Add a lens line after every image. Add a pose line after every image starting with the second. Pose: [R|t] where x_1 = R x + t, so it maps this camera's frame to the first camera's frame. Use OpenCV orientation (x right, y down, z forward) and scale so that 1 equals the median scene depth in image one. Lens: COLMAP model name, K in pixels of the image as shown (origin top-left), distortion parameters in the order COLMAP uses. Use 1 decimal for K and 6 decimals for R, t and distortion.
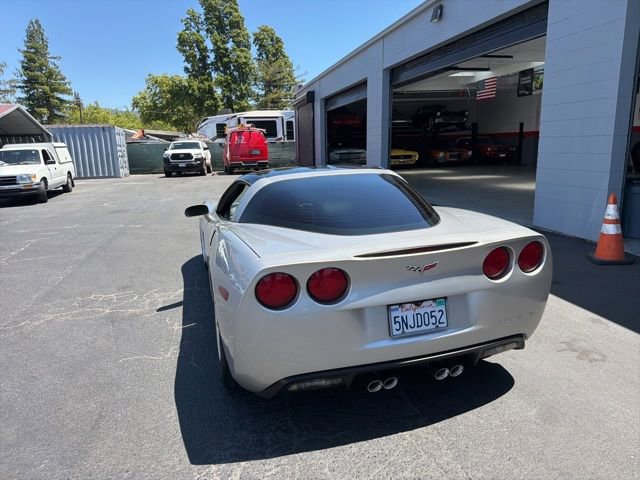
lens RADIAL K [[447.5, 0, 322.0], [0, 447.5, 238.2], [0, 0, 1]] dist [0.031153, -0.044197]
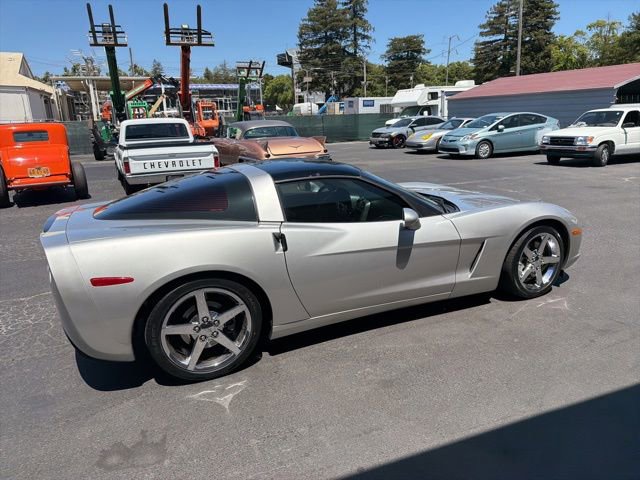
lens RADIAL K [[447.5, 0, 323.0], [0, 447.5, 241.9], [0, 0, 1]] dist [0.031153, -0.044197]
pose [[0.129913, 0.292645, -0.947355, 0.227981], [-0.182769, 0.946148, 0.267208, -0.061559], [0.974535, 0.138433, 0.176403, 0.211178]]
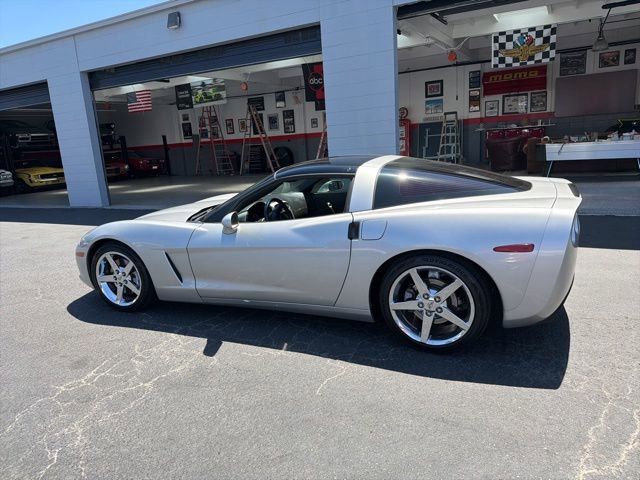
lens RADIAL K [[447.5, 0, 322.4], [0, 447.5, 241.6], [0, 0, 1]] dist [0.031153, -0.044197]
pose [[0.650854, -0.186629, 0.735907, -0.194377], [0.207341, 0.976161, 0.064180, -0.009987], [-0.730342, 0.110812, 0.674034, 0.080270]]
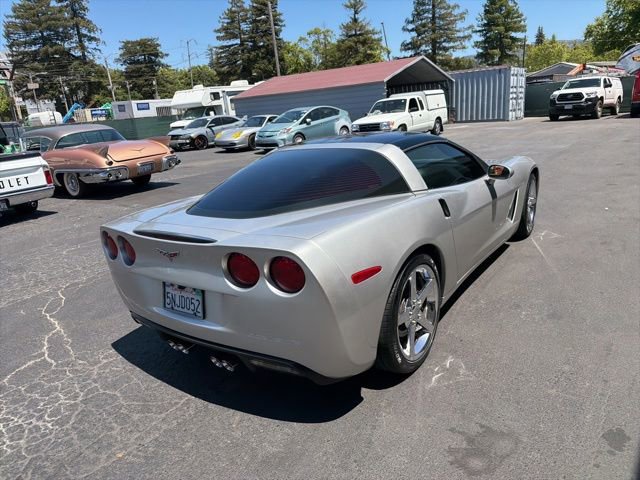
lens RADIAL K [[447.5, 0, 323.3], [0, 447.5, 243.6], [0, 0, 1]] dist [0.031153, -0.044197]
pose [[0.616612, 0.211510, -0.758323, 0.162918], [-0.102084, 0.976583, 0.189379, -0.025623], [0.780620, -0.039361, 0.623765, 0.081411]]
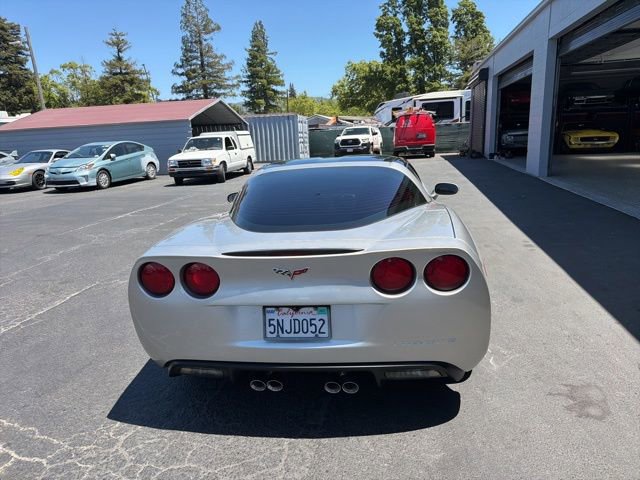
lens RADIAL K [[447.5, 0, 323.4], [0, 447.5, 235.6], [0, 0, 1]] dist [0.031153, -0.044197]
pose [[0.913783, 0.076383, -0.398956, 0.085707], [-0.064002, 0.996967, 0.044284, -0.007372], [0.401128, -0.014932, 0.915900, 0.021255]]
